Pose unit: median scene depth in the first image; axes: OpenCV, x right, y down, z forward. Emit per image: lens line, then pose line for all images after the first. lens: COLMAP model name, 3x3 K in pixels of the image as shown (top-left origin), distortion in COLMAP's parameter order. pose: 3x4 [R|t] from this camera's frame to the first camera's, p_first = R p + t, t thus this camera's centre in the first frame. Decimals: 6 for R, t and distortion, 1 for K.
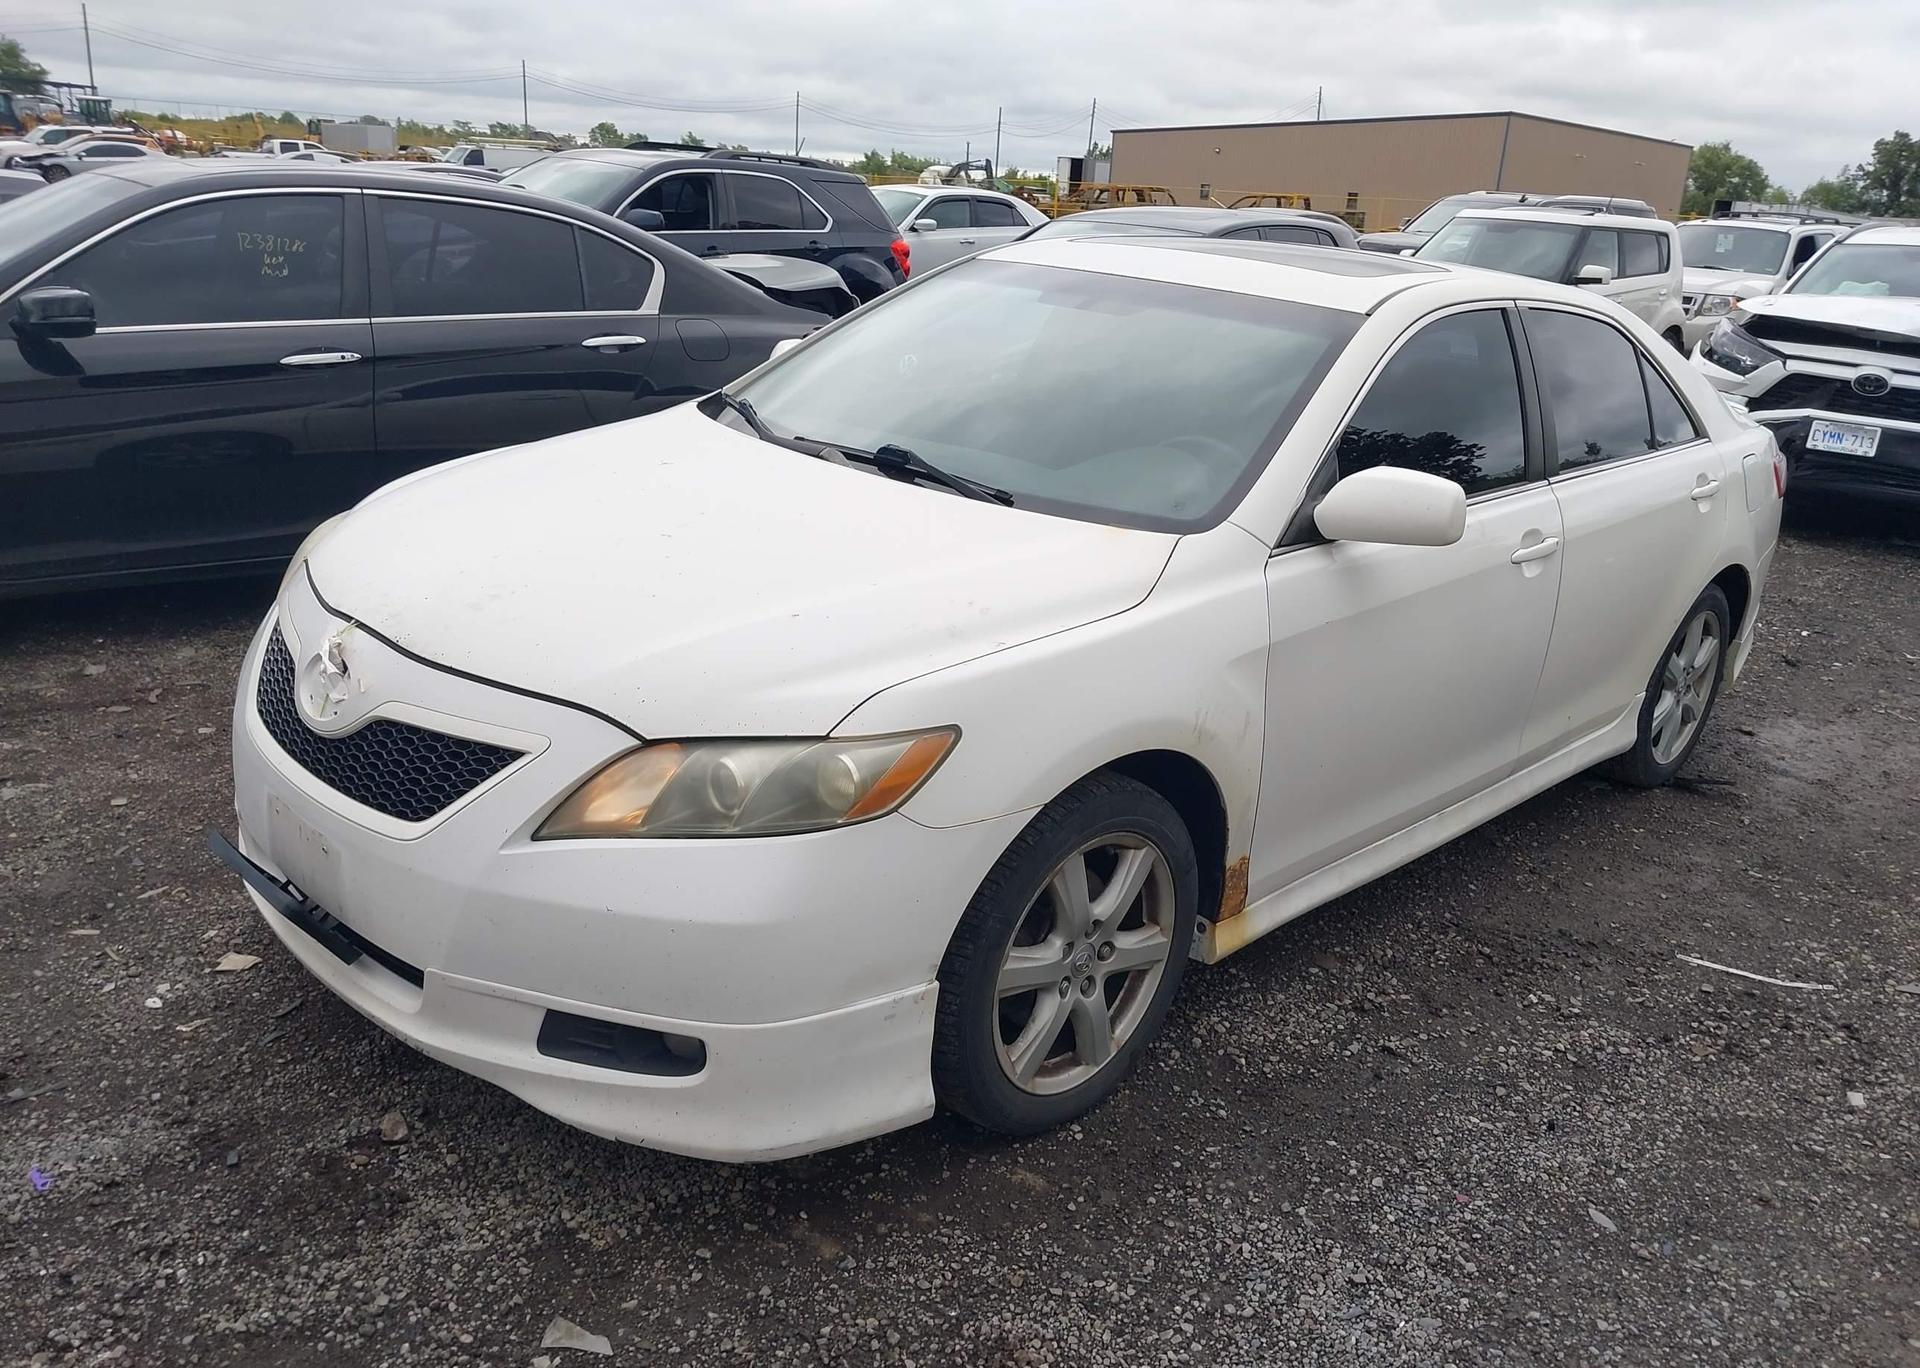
lens RADIAL K [[1531.7, 0, 941.4], [0, 1531.7, 699.9], [0, 0, 1]] dist [0.028543, -0.042031]
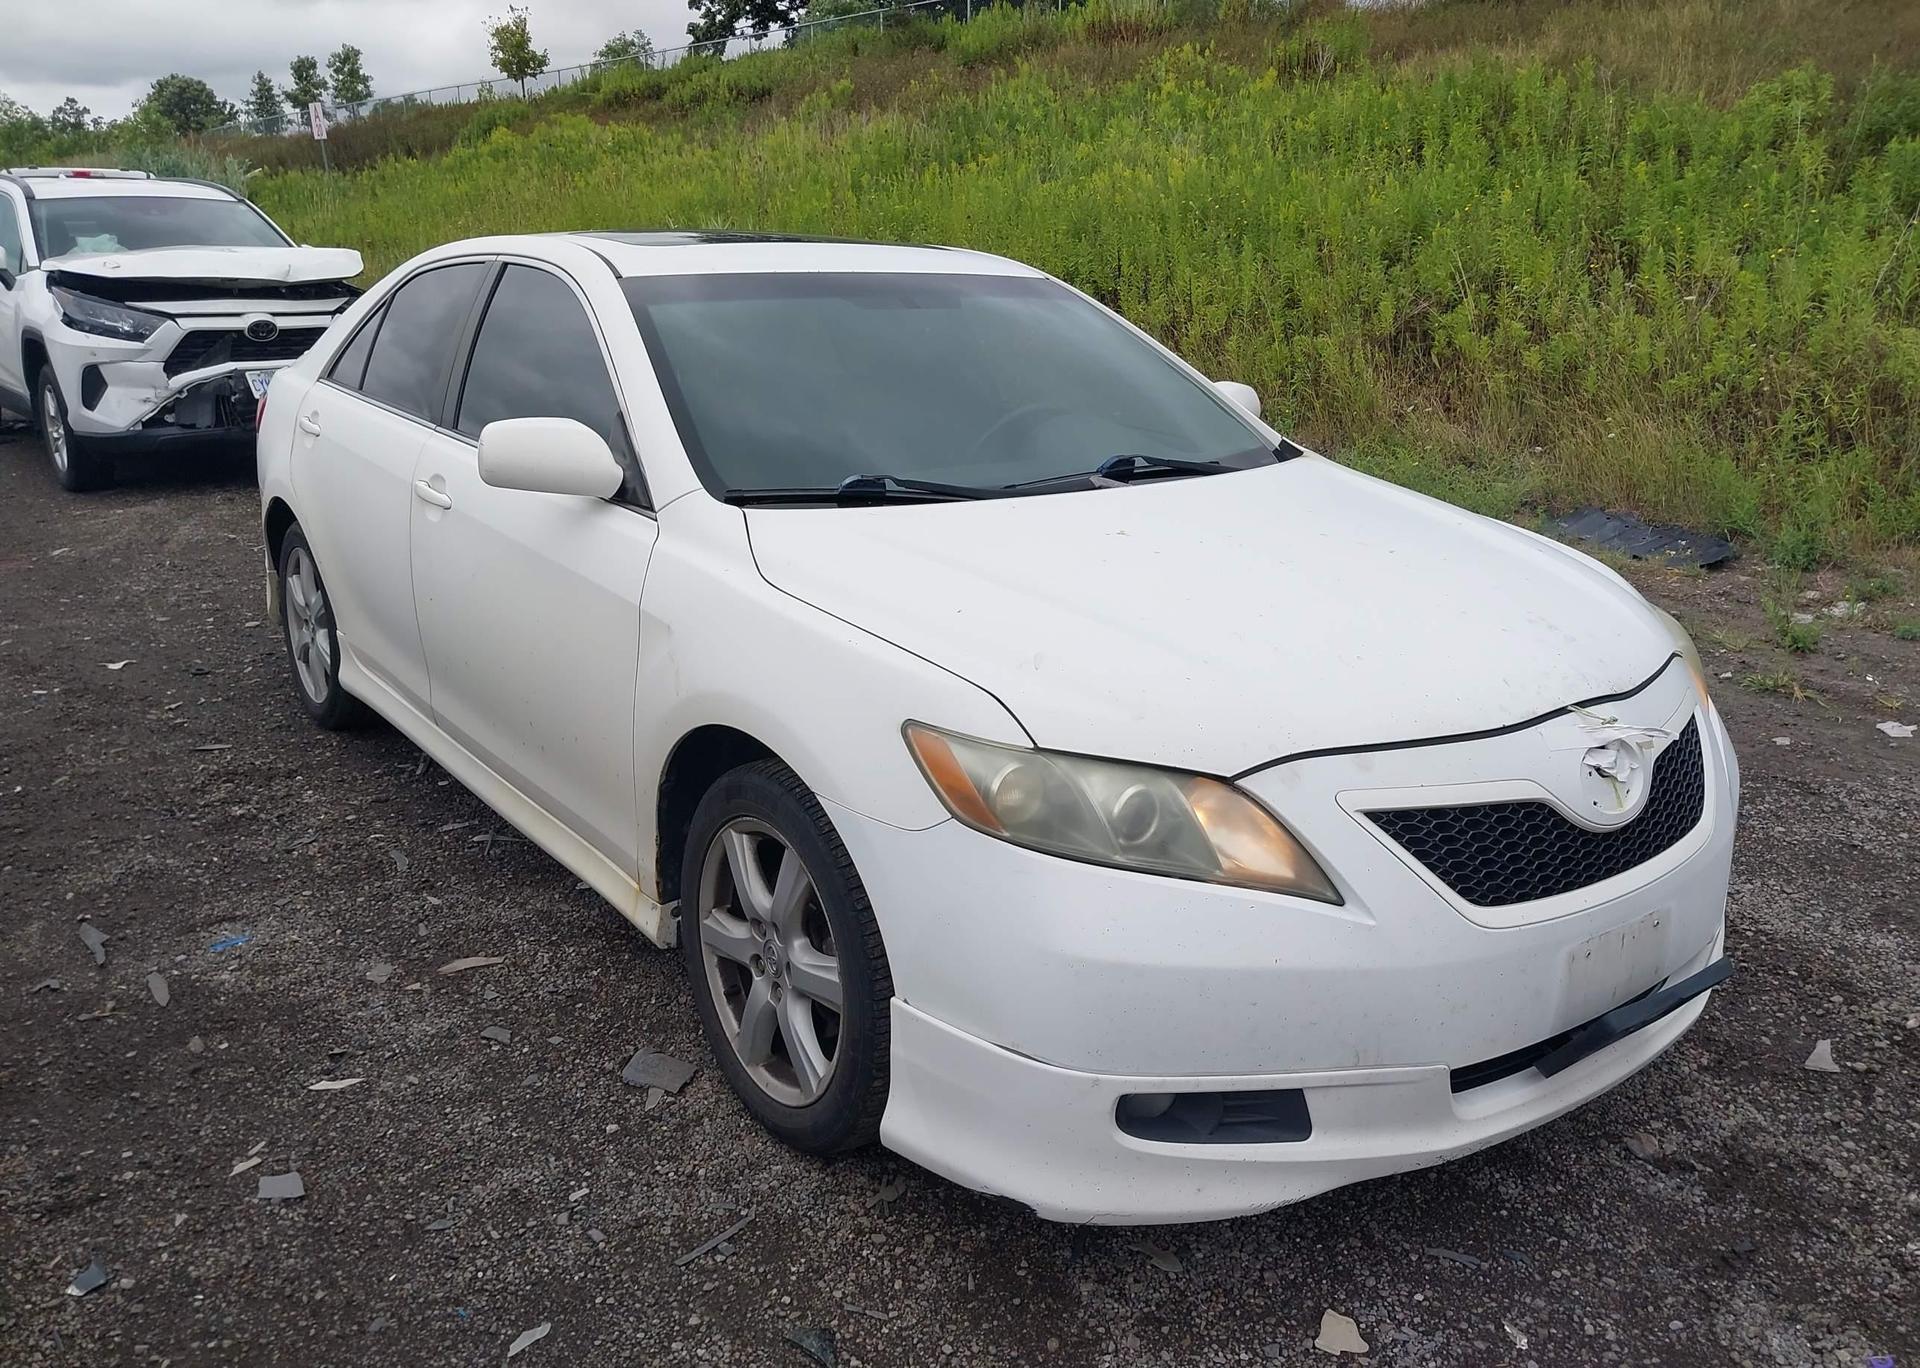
lens RADIAL K [[1531.7, 0, 974.2], [0, 1531.7, 723.5], [0, 0, 1]] dist [0.028543, -0.042031]
pose [[0.122576, -0.370375, 0.920759, -1.136311], [0.317475, 0.893640, 0.317203, -0.396853], [-0.940311, 0.253436, 0.227124, 1.018985]]
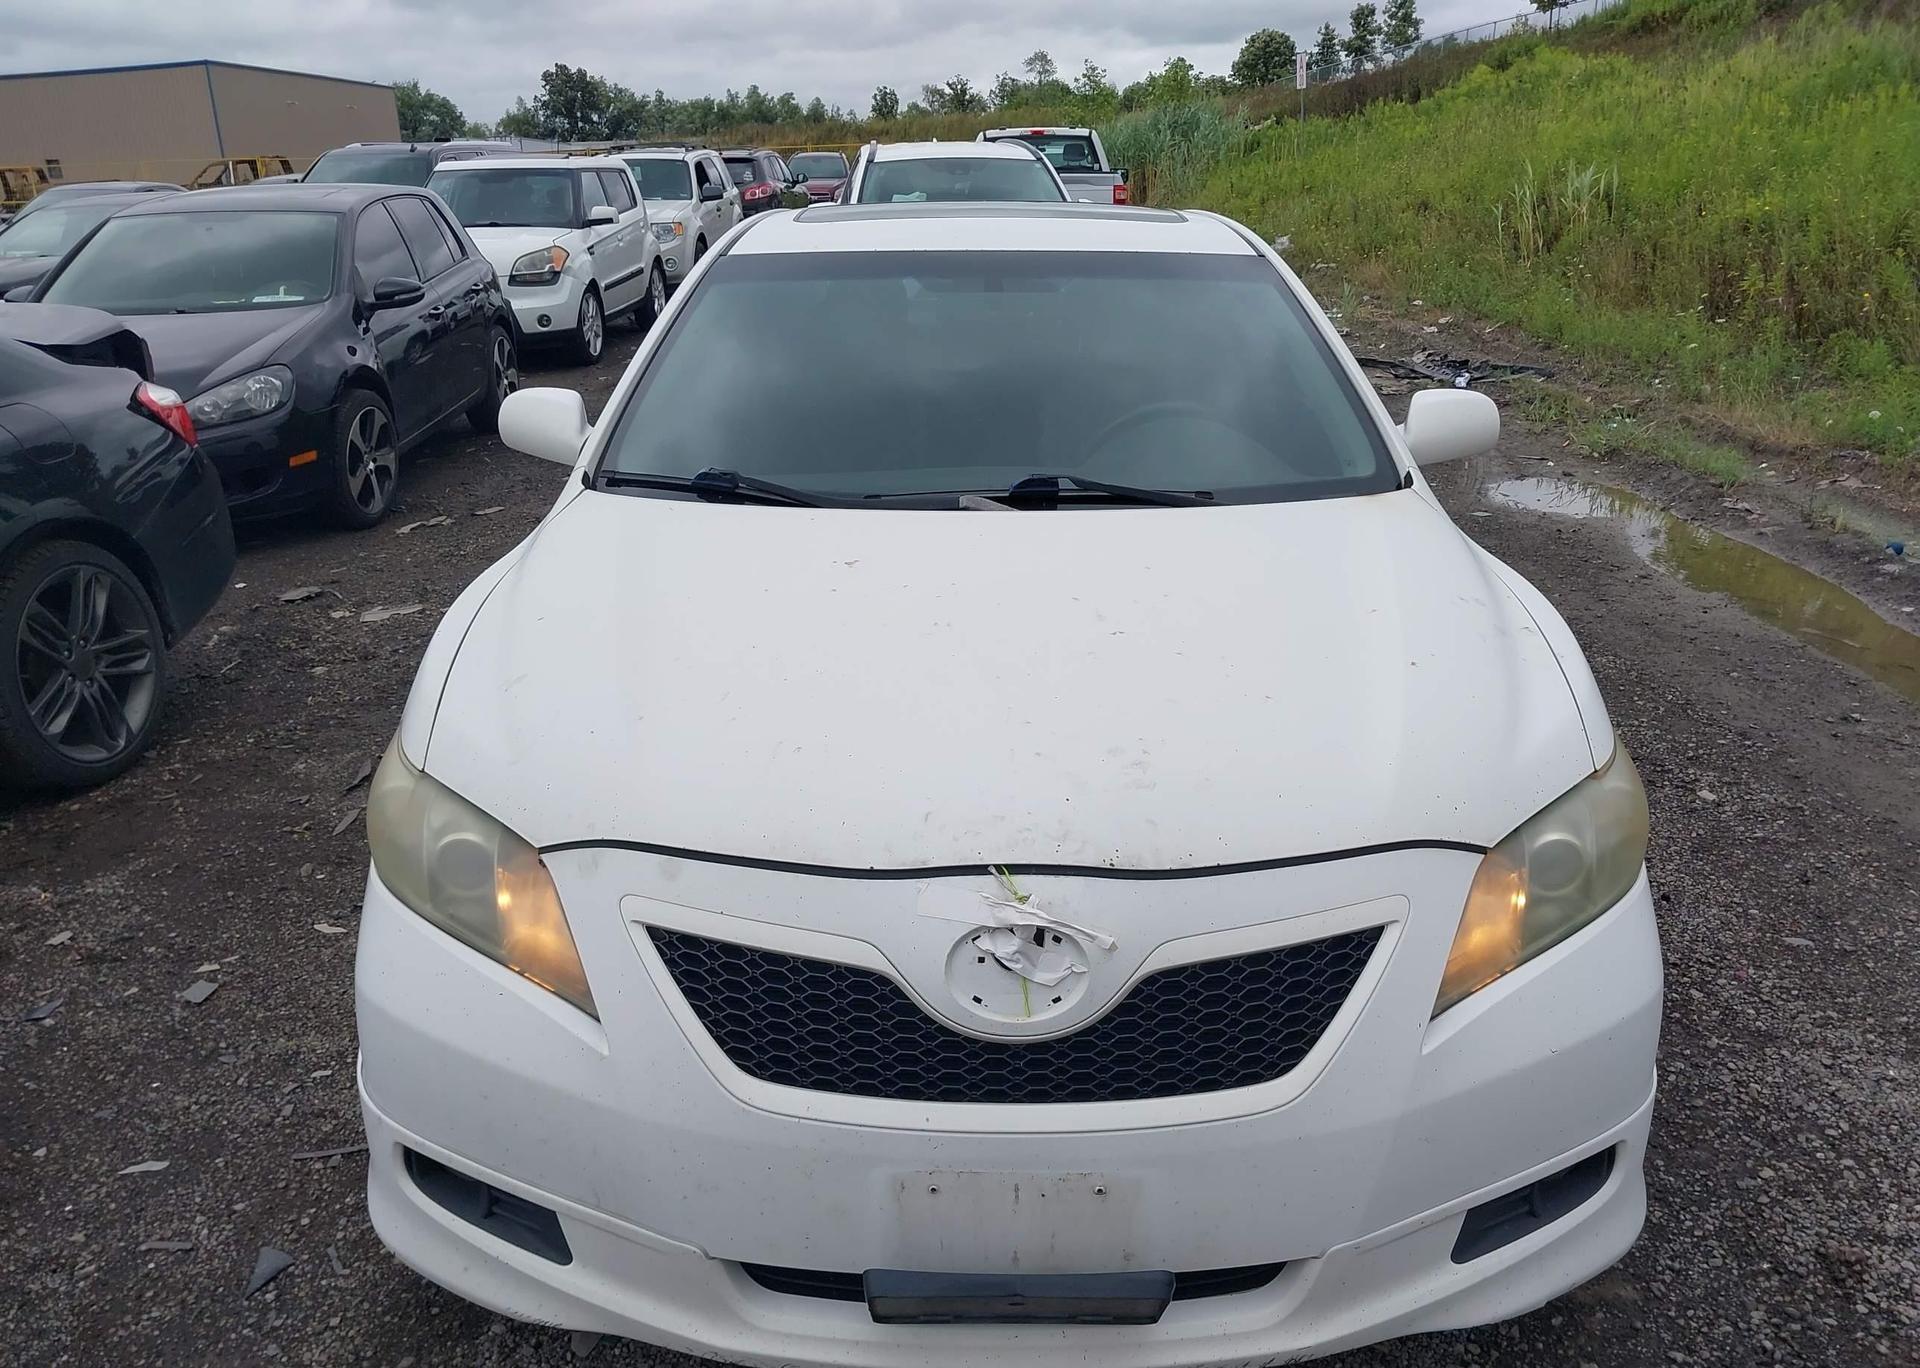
lens RADIAL K [[1531.7, 0, 954.3], [0, 1531.7, 704.4], [0, 0, 1]] dist [0.028543, -0.042031]
pose [[0.703548, -0.308576, 0.640157, -0.727807], [0.286706, 0.947492, 0.141625, -0.199657], [-0.650246, 0.083897, 0.755077, 0.446042]]
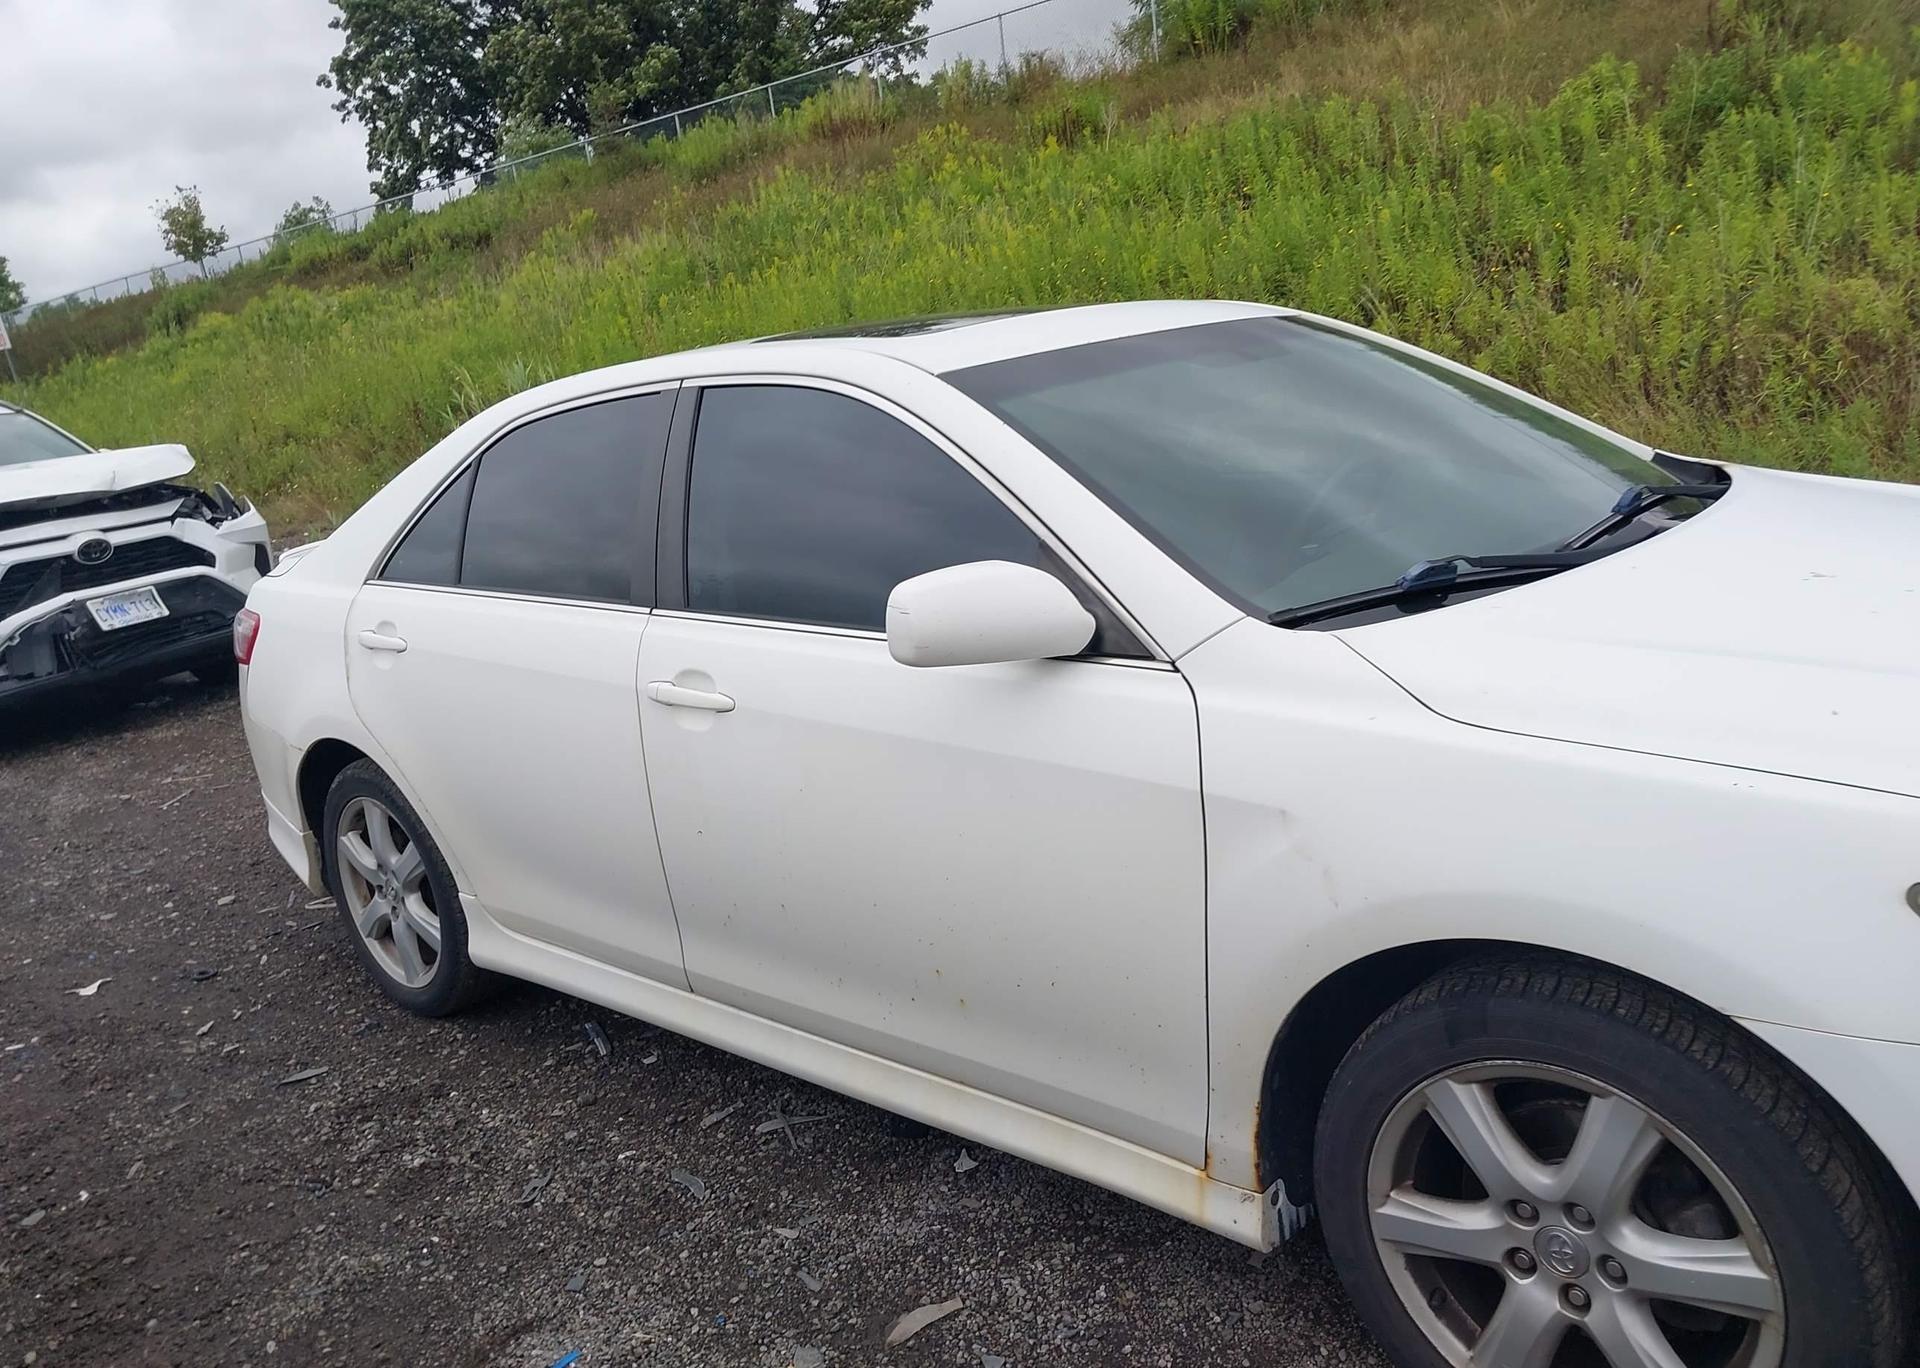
lens RADIAL K [[1531.7, 0, 965.1], [0, 1531.7, 717.3], [0, 0, 1]] dist [0.028543, -0.042031]
pose [[-0.082292, -0.313128, 0.946139, -0.878744], [0.432938, 0.843869, 0.316937, -0.519925], [-0.897659, 0.435701, 0.066121, 1.459720]]
